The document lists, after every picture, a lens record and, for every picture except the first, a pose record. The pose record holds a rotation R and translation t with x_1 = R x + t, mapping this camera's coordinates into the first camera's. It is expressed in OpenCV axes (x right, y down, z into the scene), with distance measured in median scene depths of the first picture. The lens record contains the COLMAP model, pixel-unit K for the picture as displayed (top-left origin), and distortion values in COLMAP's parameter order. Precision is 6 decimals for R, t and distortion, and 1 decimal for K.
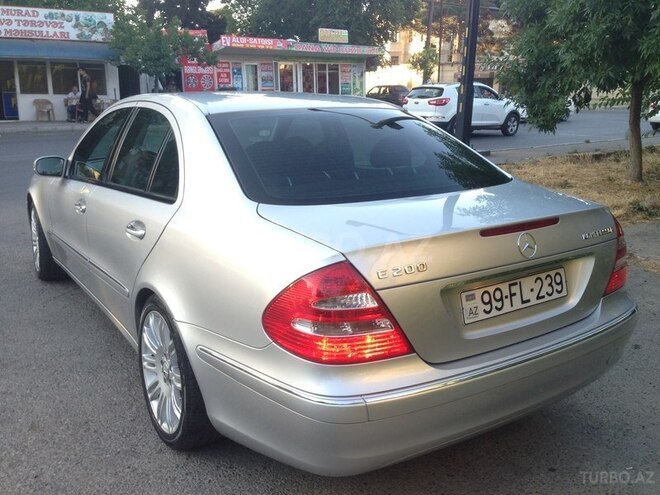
lens RADIAL K [[621.6, 0, 337.8], [0, 621.6, 247.9], [0, 0, 1]] dist [0.130513, -0.242646]
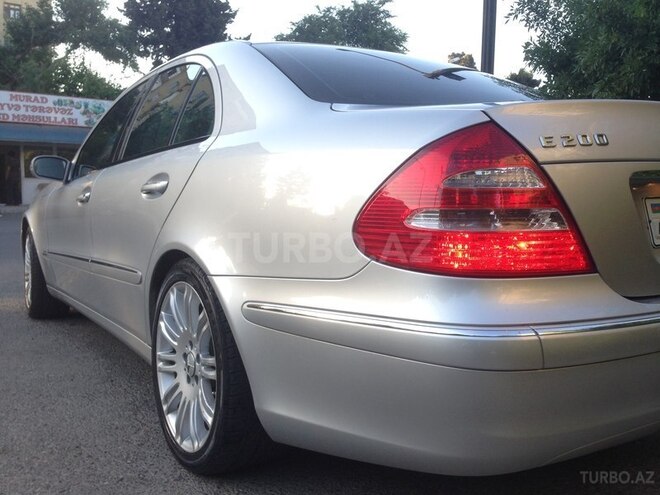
lens RADIAL K [[618.5, 0, 330.0], [0, 618.5, 247.5], [0, 0, 1]] dist [0.200241, -0.363916]
pose [[0.999929, -0.007565, -0.009182, -0.092339], [0.006095, 0.988557, -0.150727, 0.154330], [0.010217, 0.150660, 0.988533, 0.230037]]
